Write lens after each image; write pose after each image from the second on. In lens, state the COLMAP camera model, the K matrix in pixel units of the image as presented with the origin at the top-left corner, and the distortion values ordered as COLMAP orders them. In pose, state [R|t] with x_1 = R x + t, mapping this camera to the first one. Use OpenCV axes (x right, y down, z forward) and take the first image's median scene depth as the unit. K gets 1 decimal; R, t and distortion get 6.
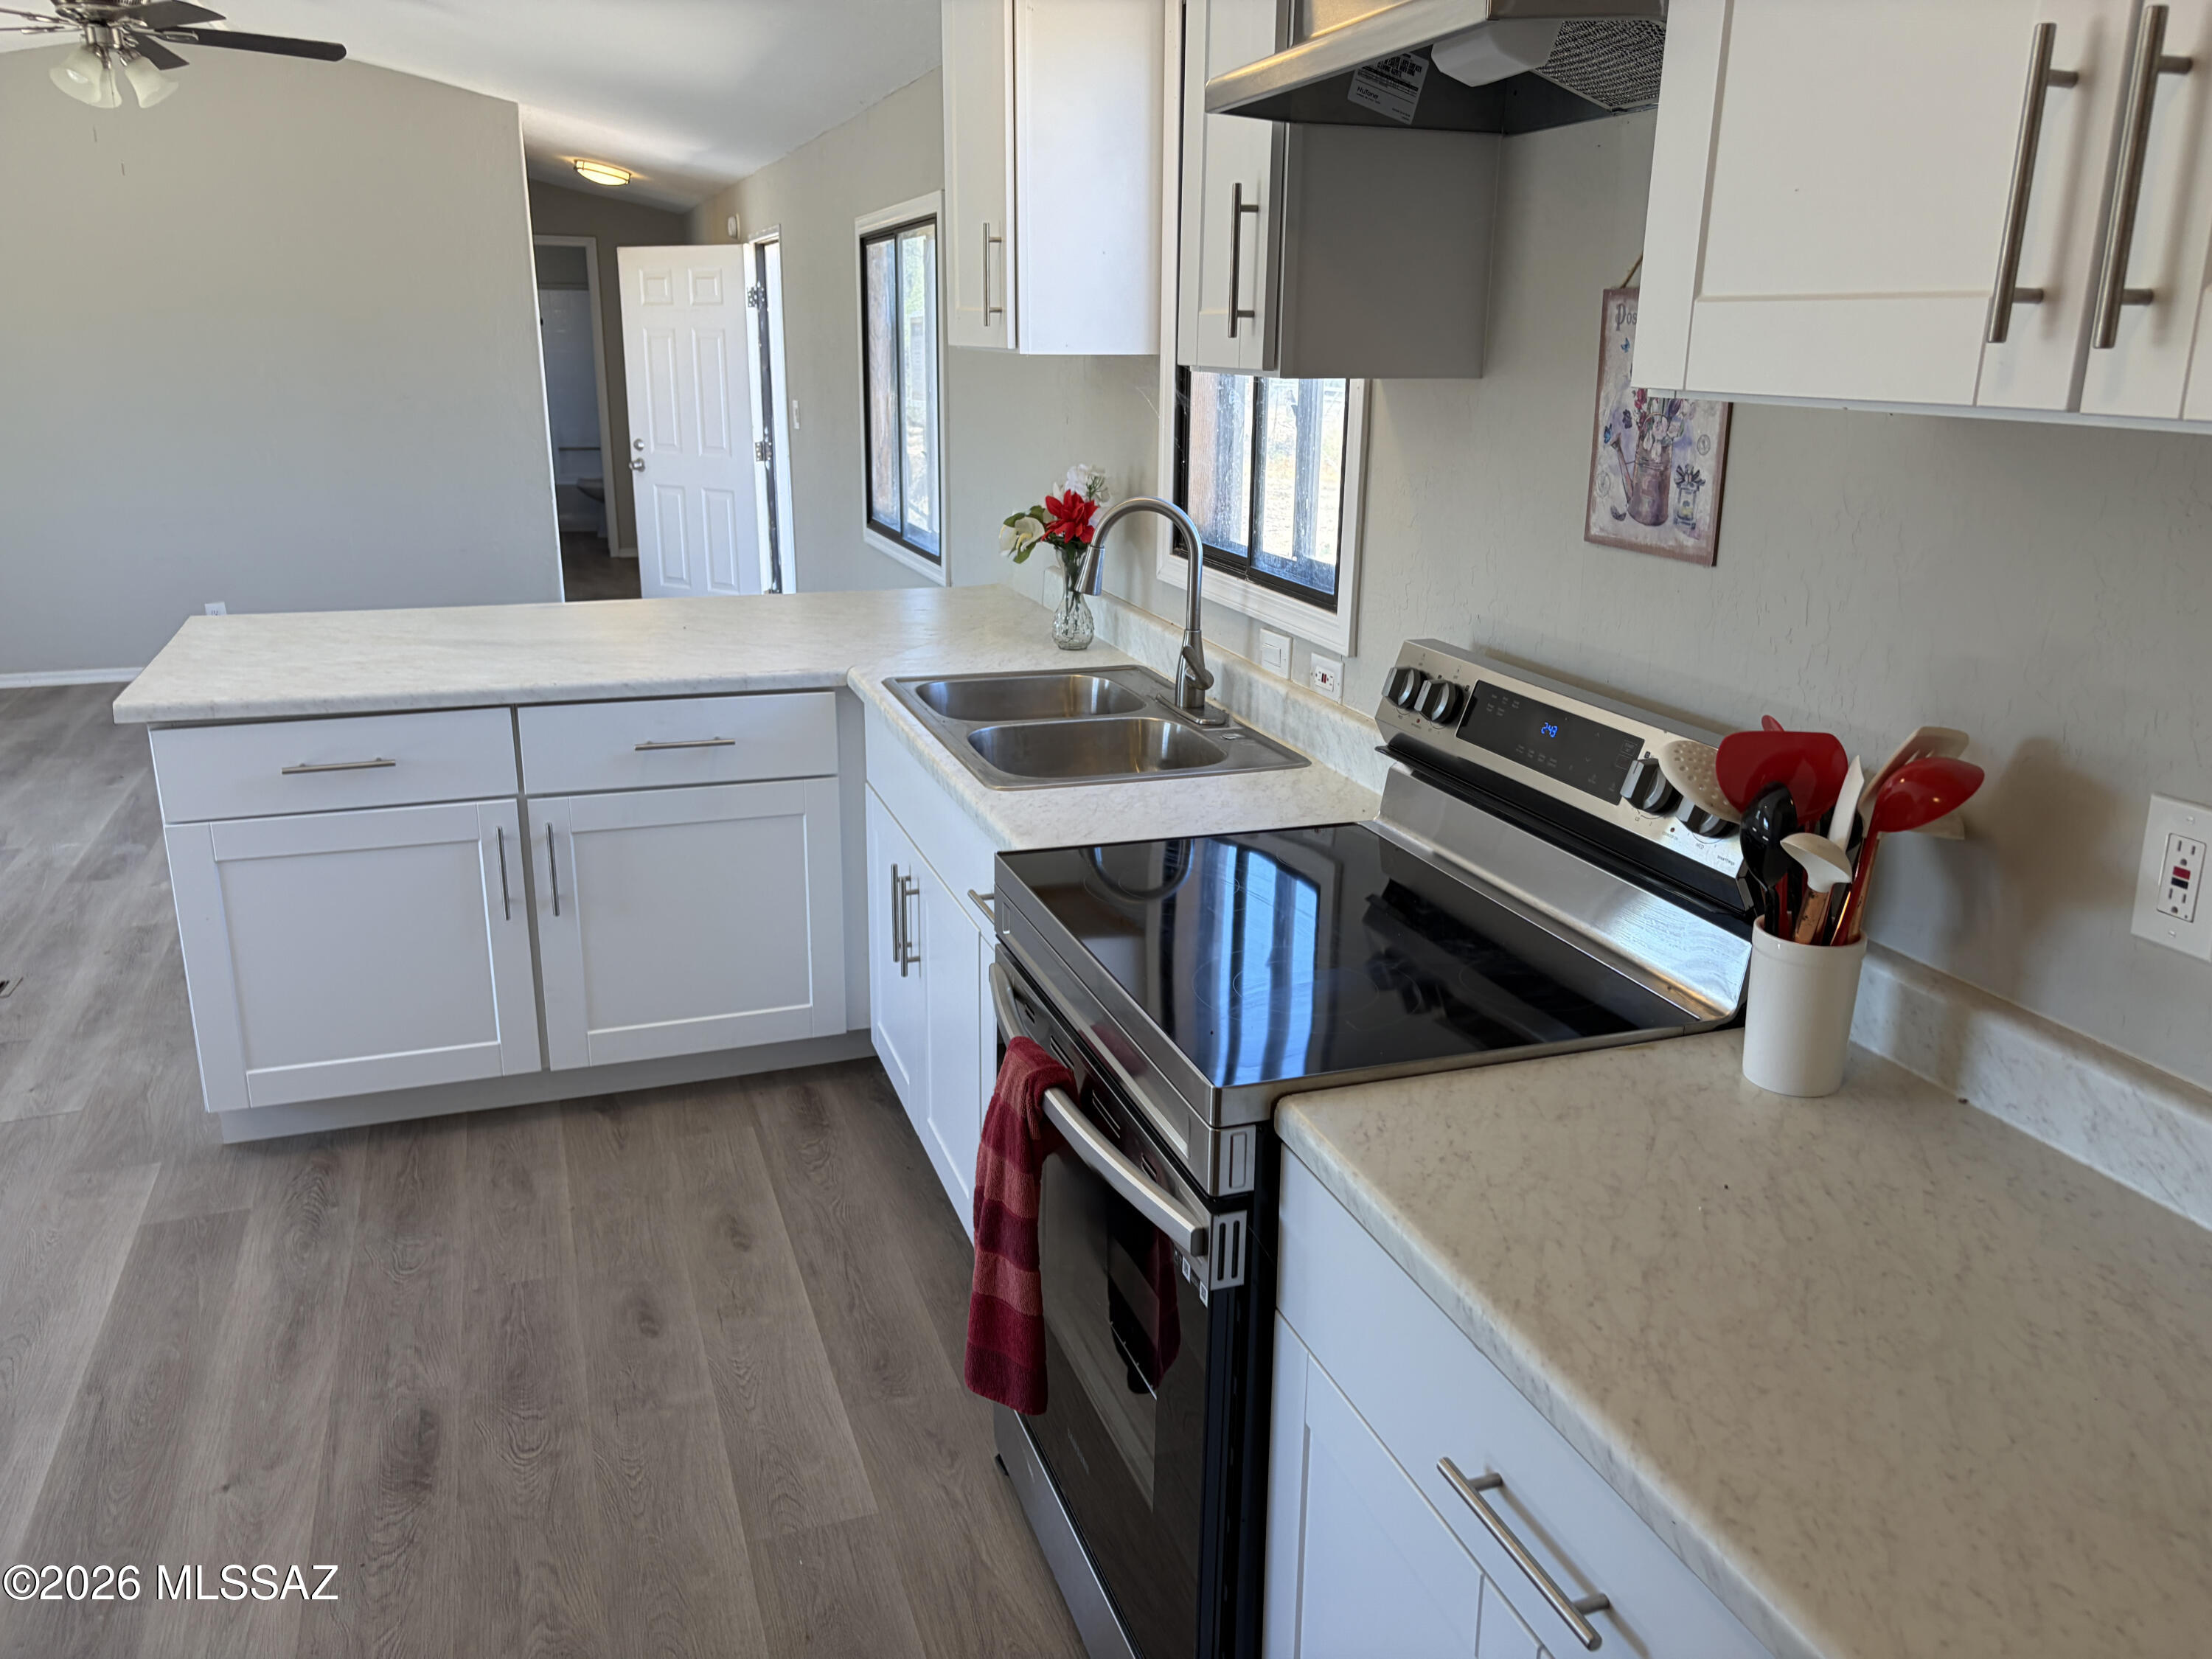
lens RADIAL K [[1706.7, 0, 1130.4], [0, 1706.7, 798.6], [0, 0, 1]] dist [0.041238, -0.031784]
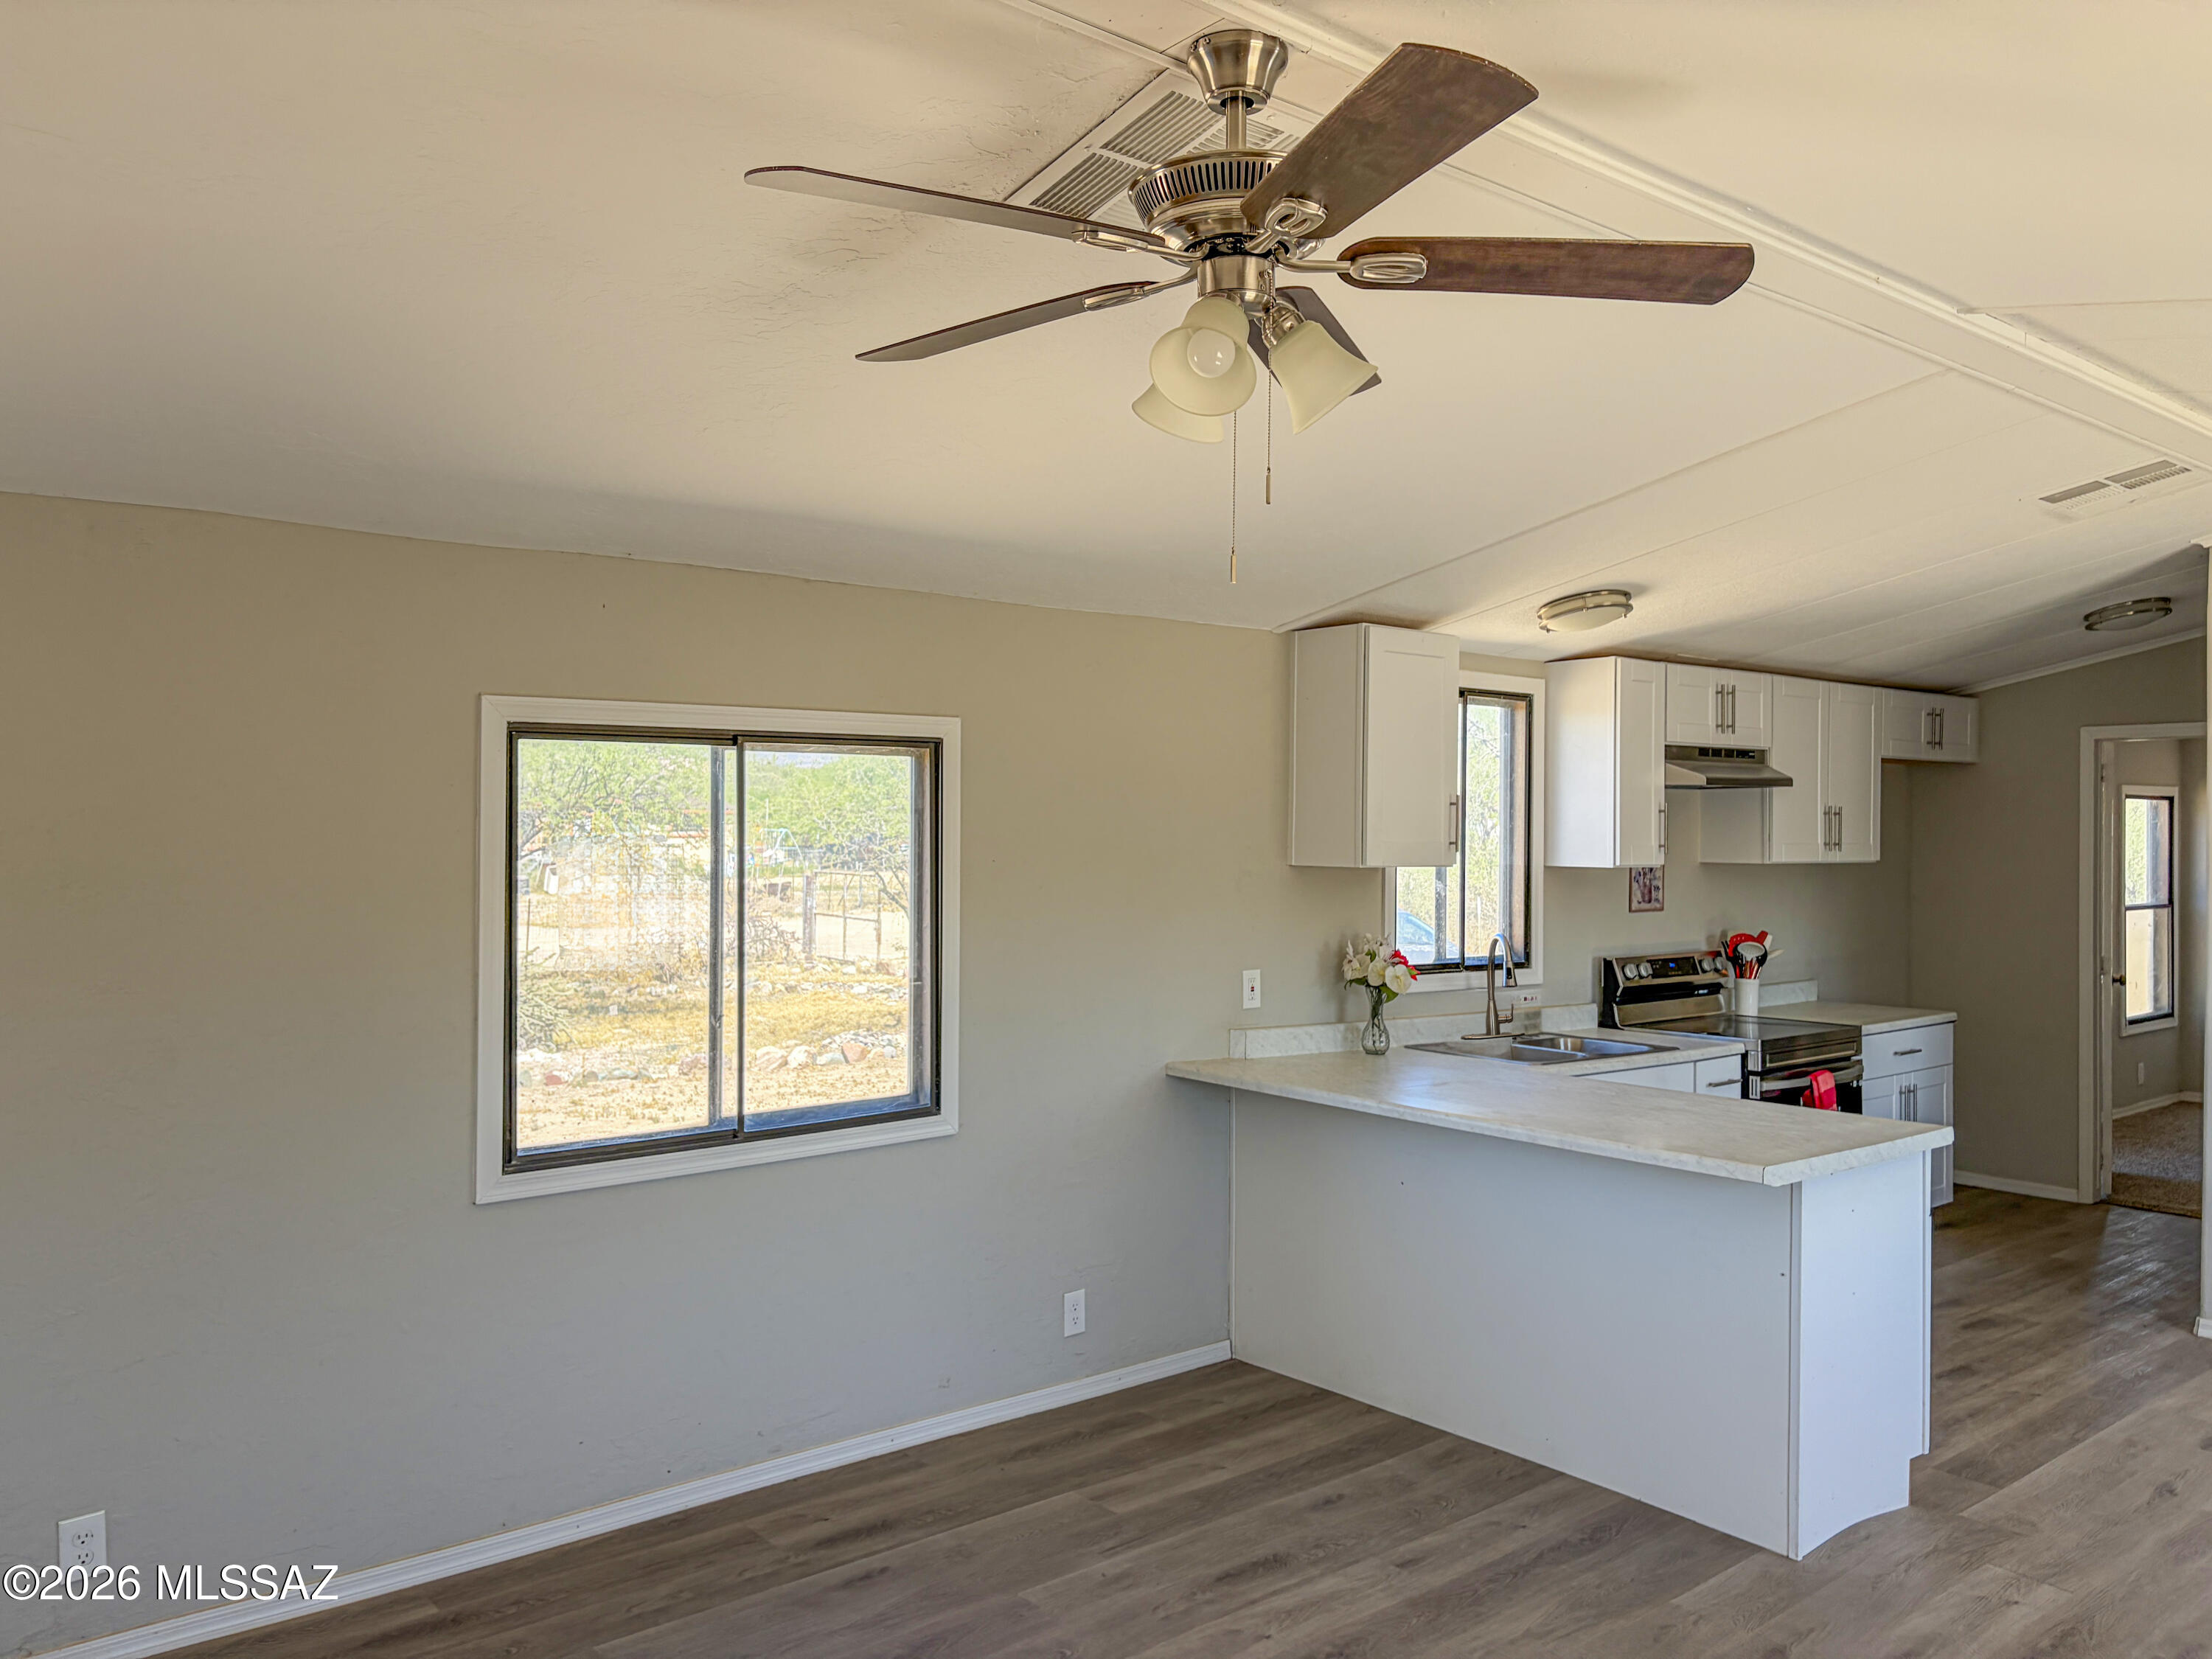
lens RADIAL K [[1706.7, 0, 1144.3], [0, 1706.7, 834.4], [0, 0, 1]] dist [0.041238, -0.031784]
pose [[-0.365925, -0.003772, 0.930637, -2.015777], [0.243462, 0.964779, 0.099640, -0.705386], [-0.898234, 0.263035, -0.352119, 2.466908]]
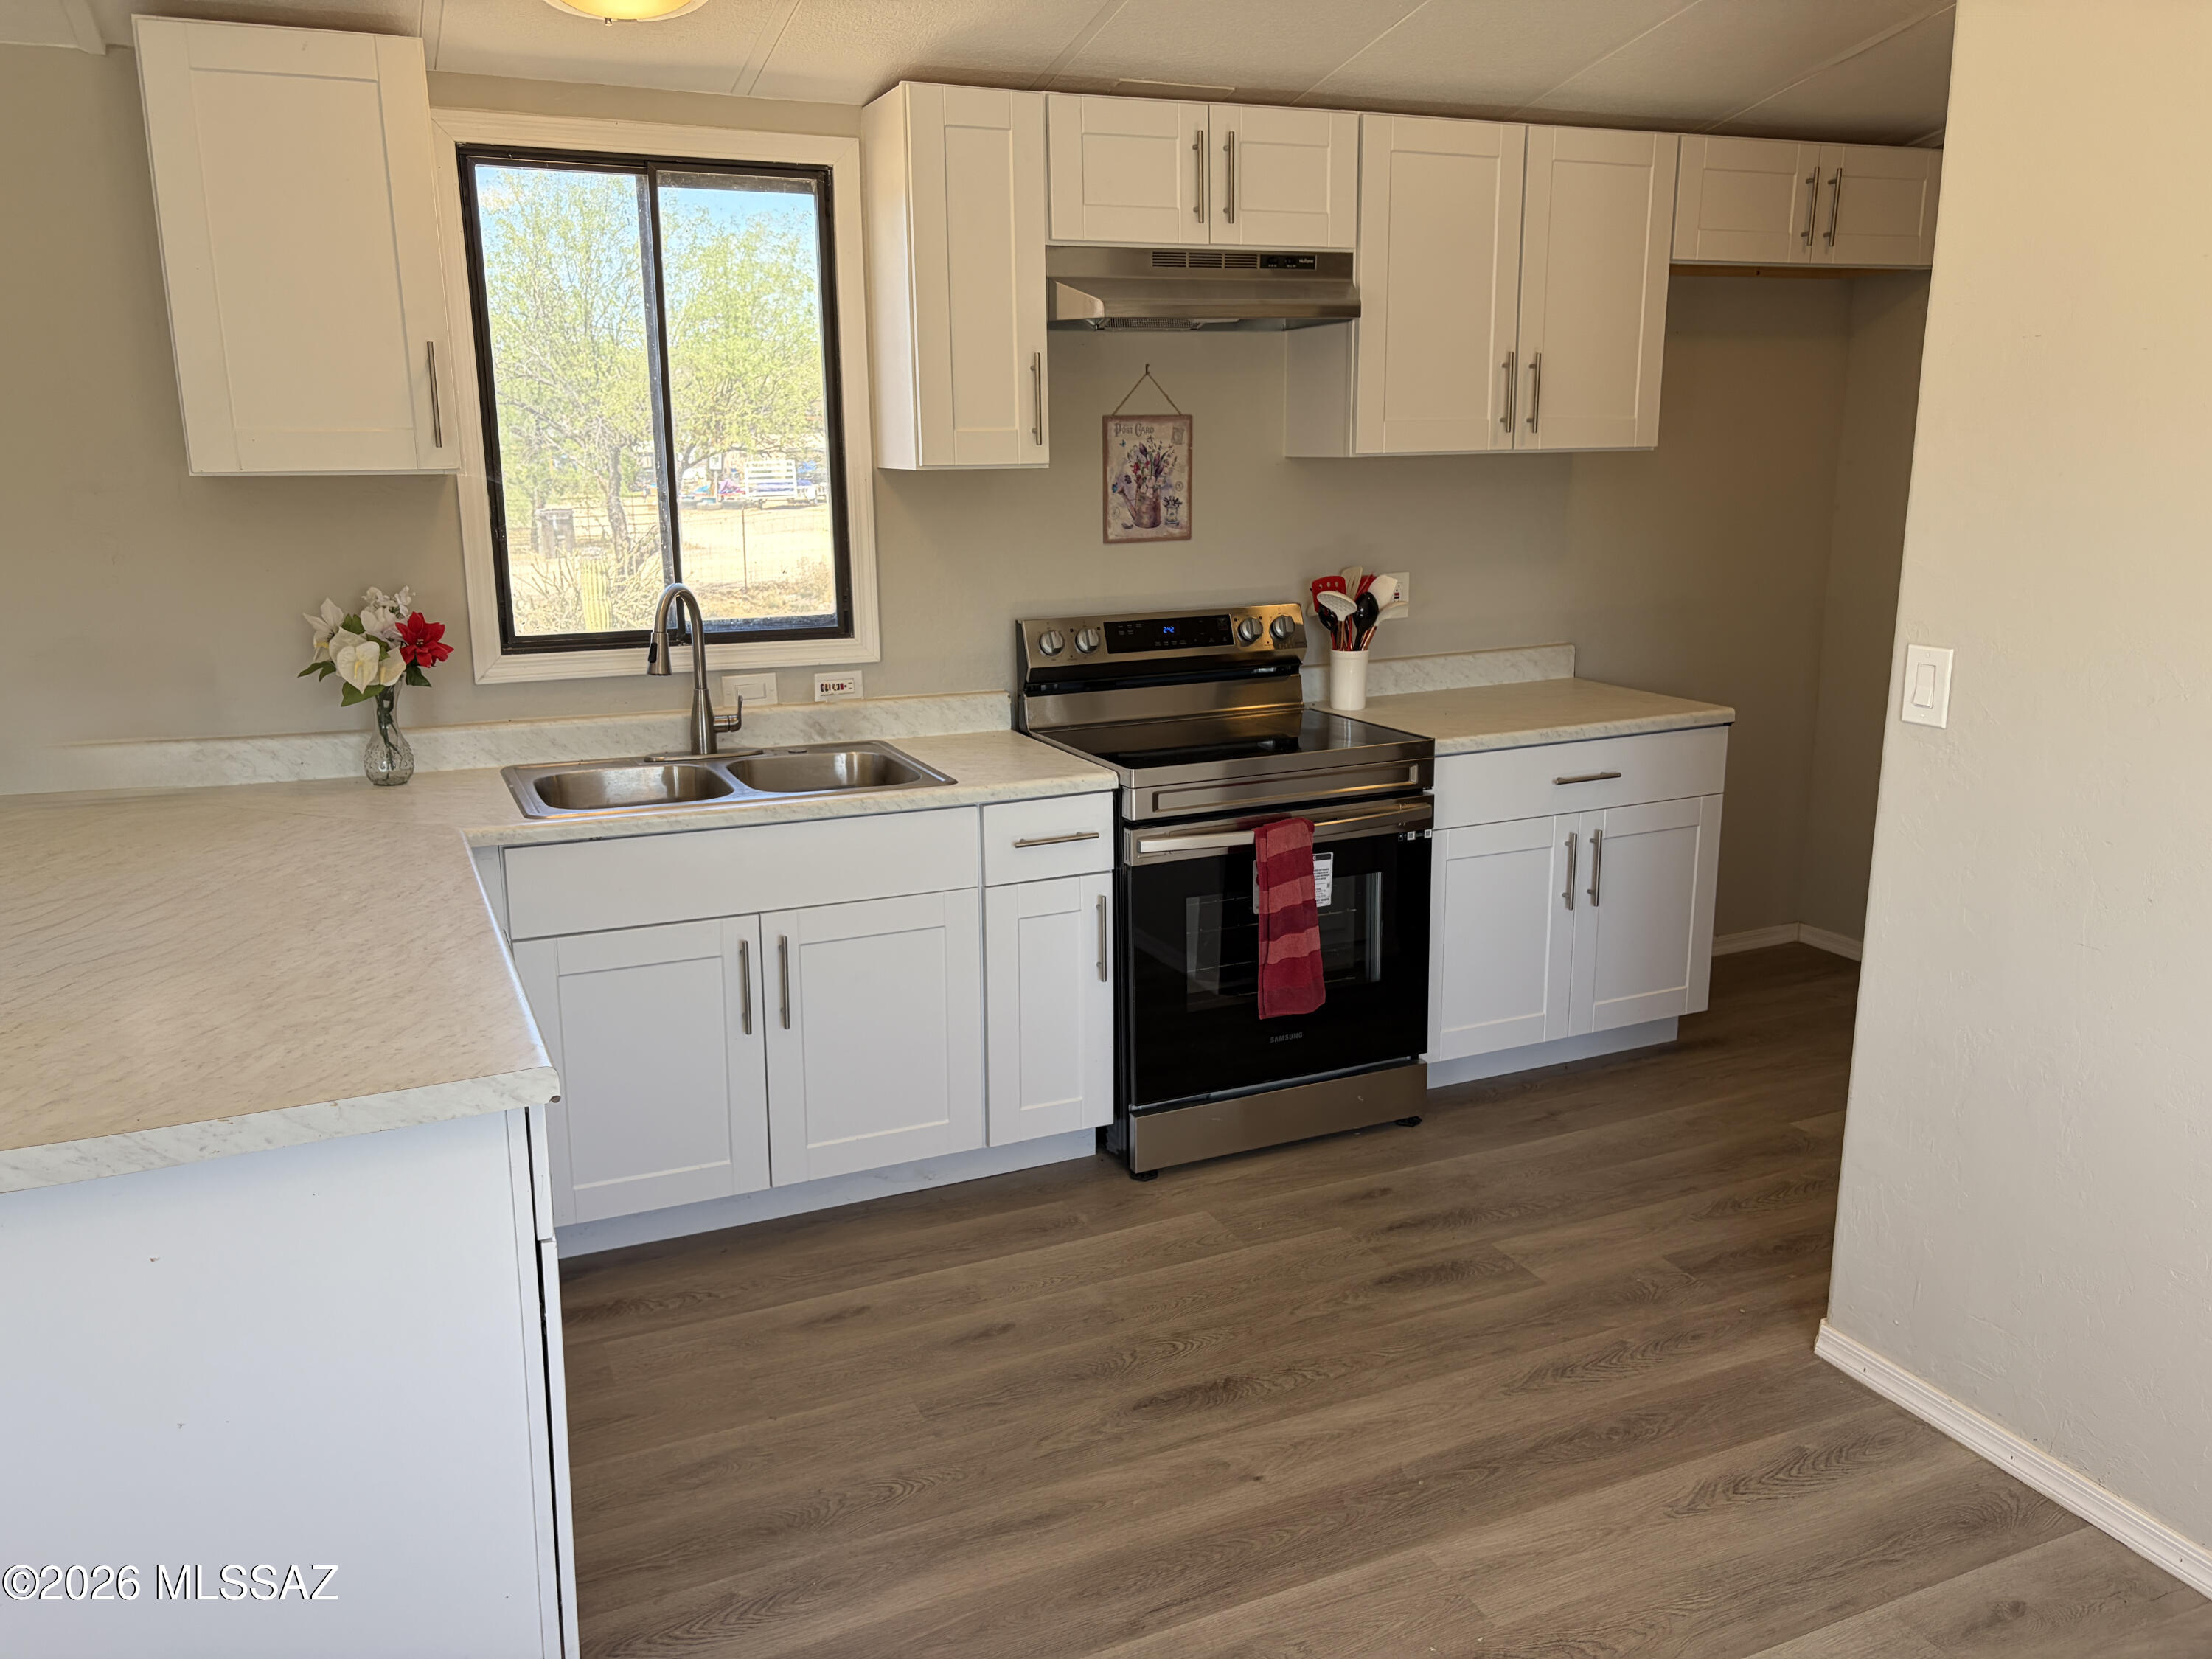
lens RADIAL K [[1706.7, 0, 1092.0], [0, 1706.7, 833.4], [0, 0, 1]] dist [0.041238, -0.031784]
pose [[-0.089592, -0.227059, 0.969751, -1.452258], [0.281591, 0.928166, 0.243338, -0.274500], [-0.955343, 0.294875, -0.019218, 0.979513]]
